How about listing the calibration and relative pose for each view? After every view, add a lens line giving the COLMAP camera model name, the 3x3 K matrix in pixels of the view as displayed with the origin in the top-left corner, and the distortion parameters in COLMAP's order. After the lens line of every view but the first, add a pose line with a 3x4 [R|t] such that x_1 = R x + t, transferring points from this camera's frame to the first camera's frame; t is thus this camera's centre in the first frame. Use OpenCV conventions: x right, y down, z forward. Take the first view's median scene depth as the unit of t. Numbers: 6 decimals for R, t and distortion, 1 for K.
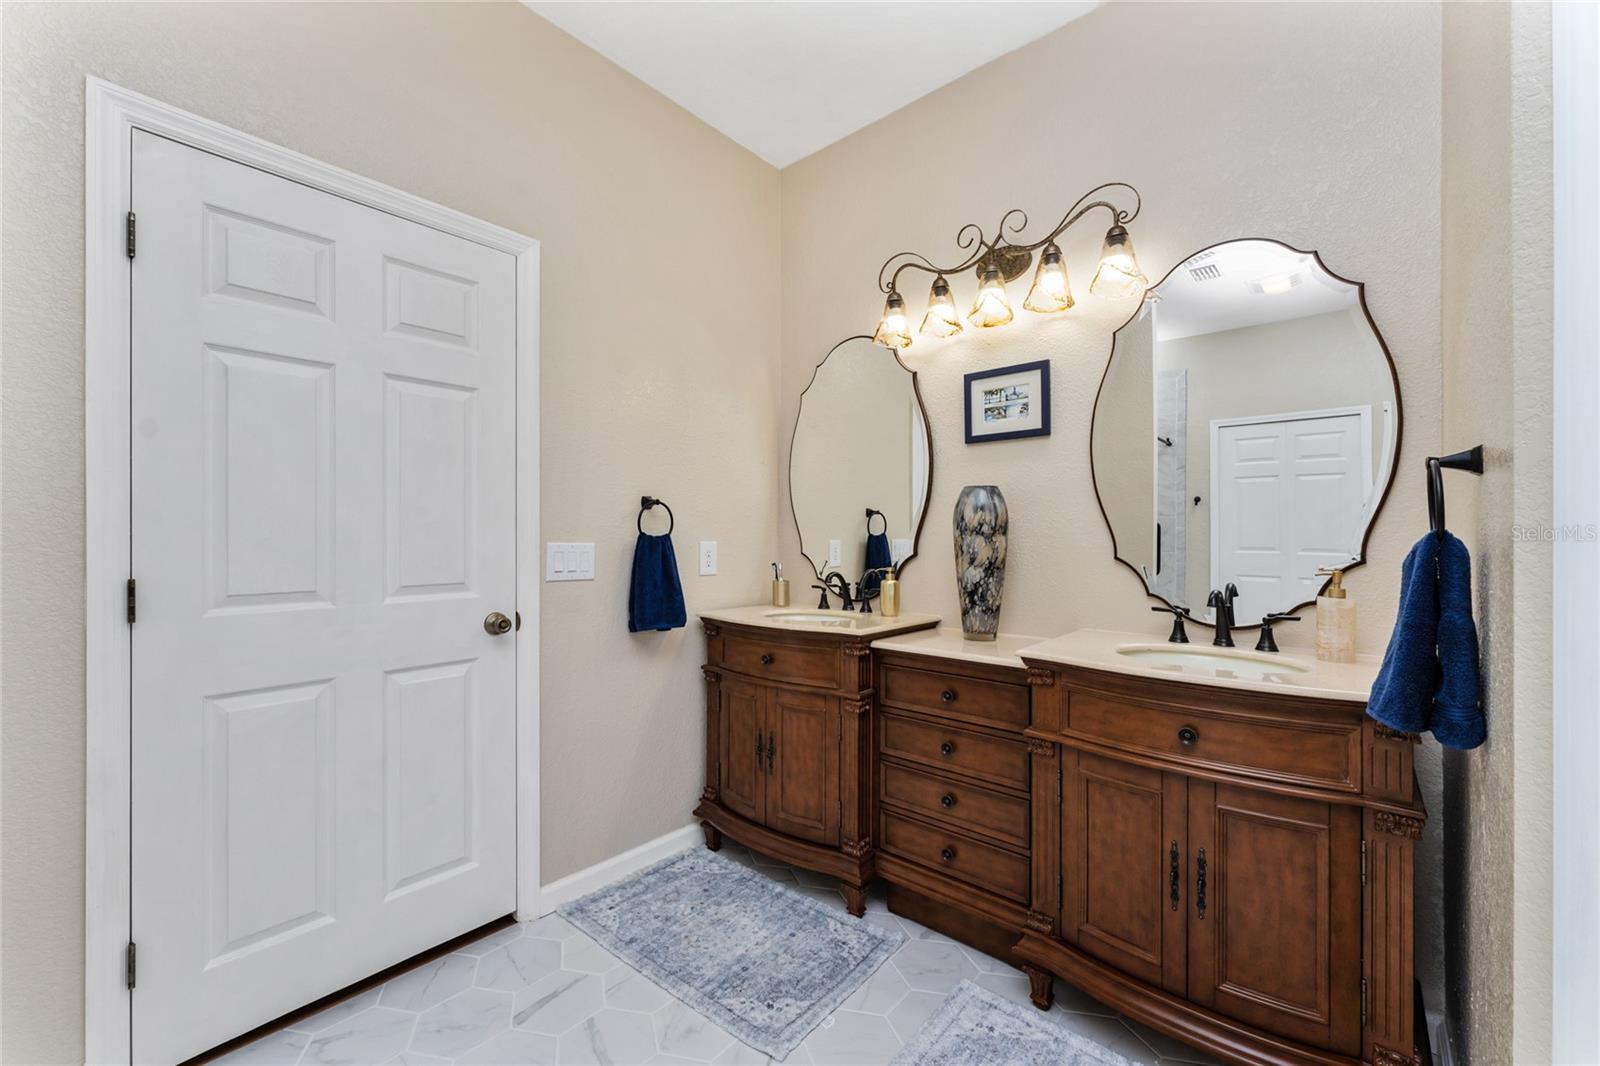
lens RADIAL K [[639.4, 0, 800.0], [0, 639.4, 534.5], [0, 0, 1]] dist [0.001366, -0.000350]
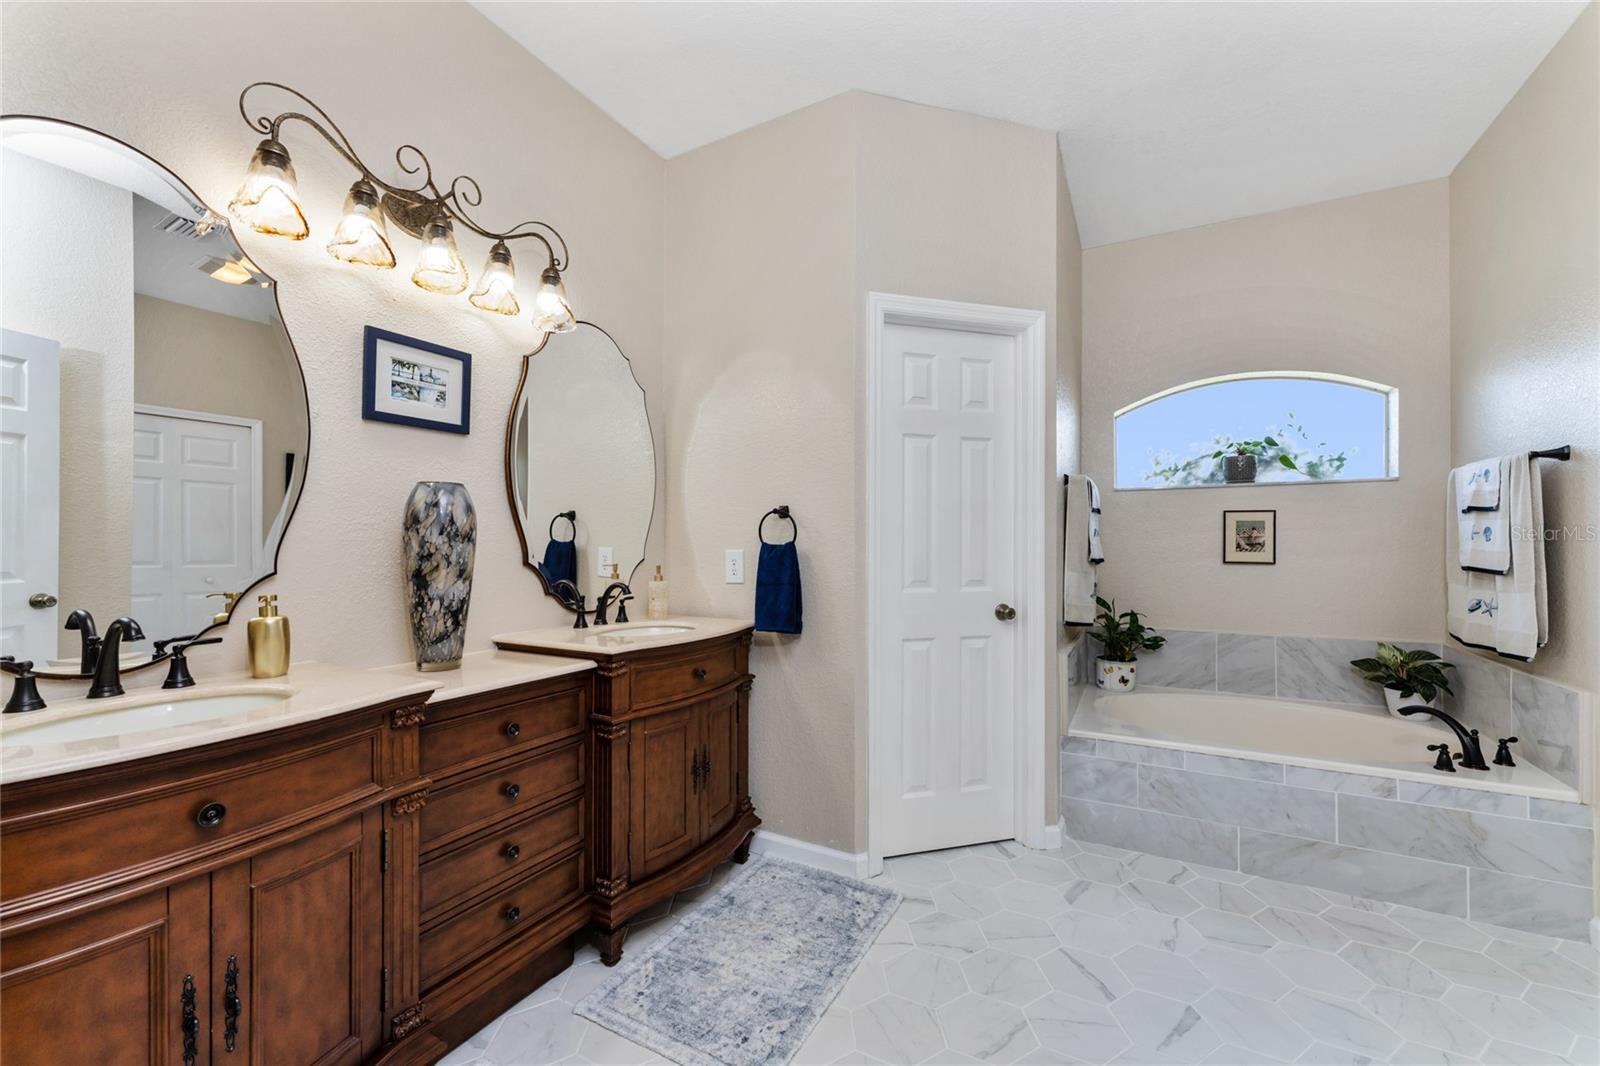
lens RADIAL K [[638.4, 0, 796.6], [0, 638.4, 542.7], [0, 0, 1]] dist [-0.001366, 0.000012]
pose [[-0.206821, 0.002023, 0.978377, -0.649914], [-0.003478, 0.999990, -0.002802, 0.002545], [-0.978373, -0.003982, -0.206812, 0.761372]]
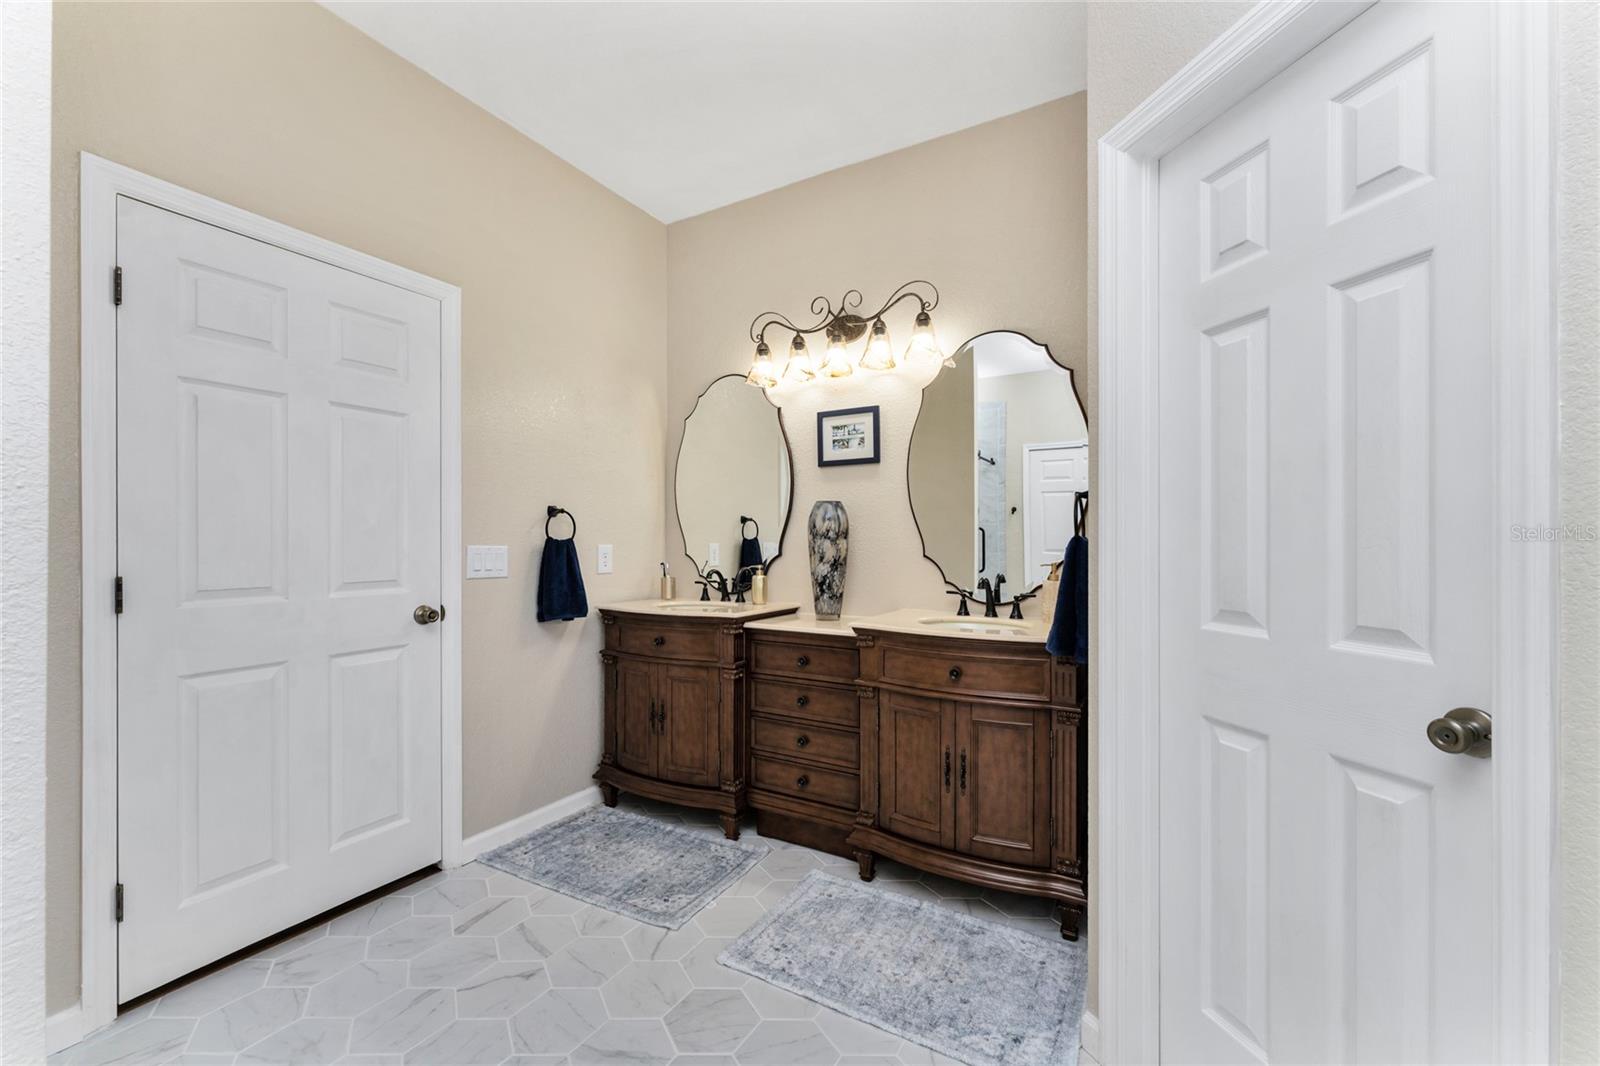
lens RADIAL K [[637.6, 0, 799.0], [0, 637.6, 539.8], [0, 0, 1]] dist [0.001857, -0.000006]
pose [[0.981701, -0.001131, 0.190424, -0.022819], [0.000741, 0.999997, 0.002119, -0.000118], [-0.190426, -0.001939, 0.981700, -0.268528]]
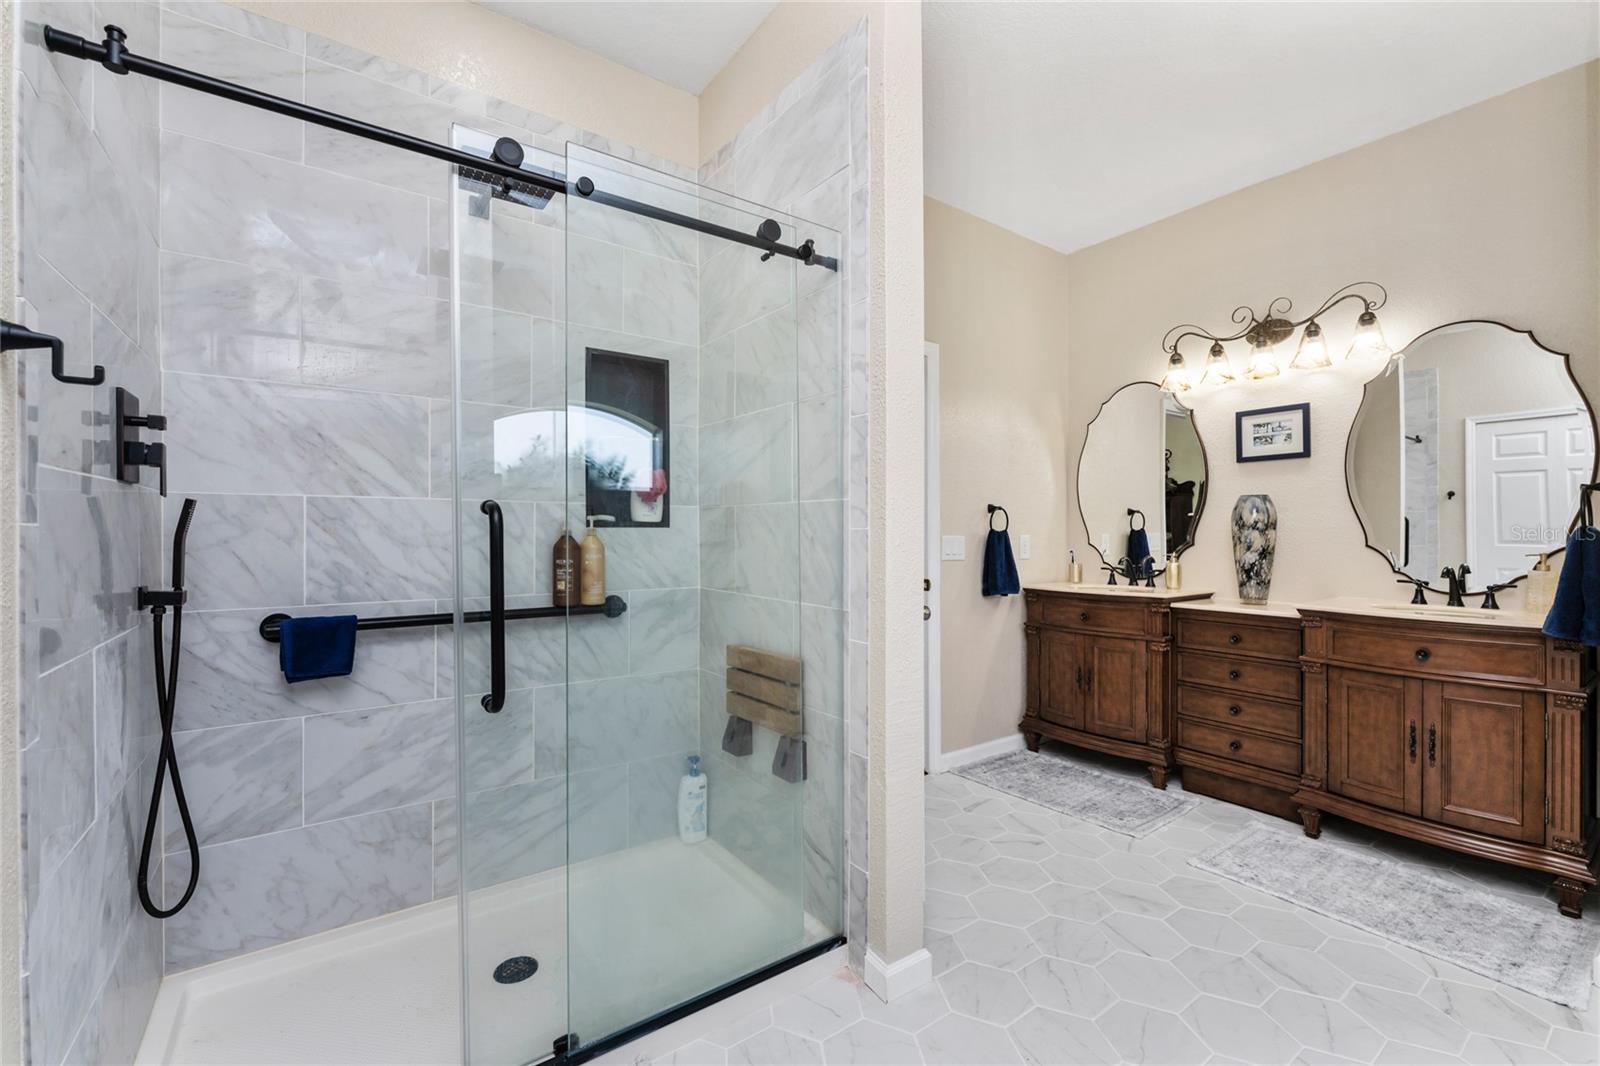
lens RADIAL K [[665.7, 0, 800.0], [0, 665.7, 533.0], [0, 0, 1]] dist [-0.002382, 0.000323]
pose [[0.973172, -0.003577, -0.230050, -0.370387], [0.004585, 0.999982, 0.003847, -0.002071], [0.230032, -0.004798, 0.973171, -0.685262]]
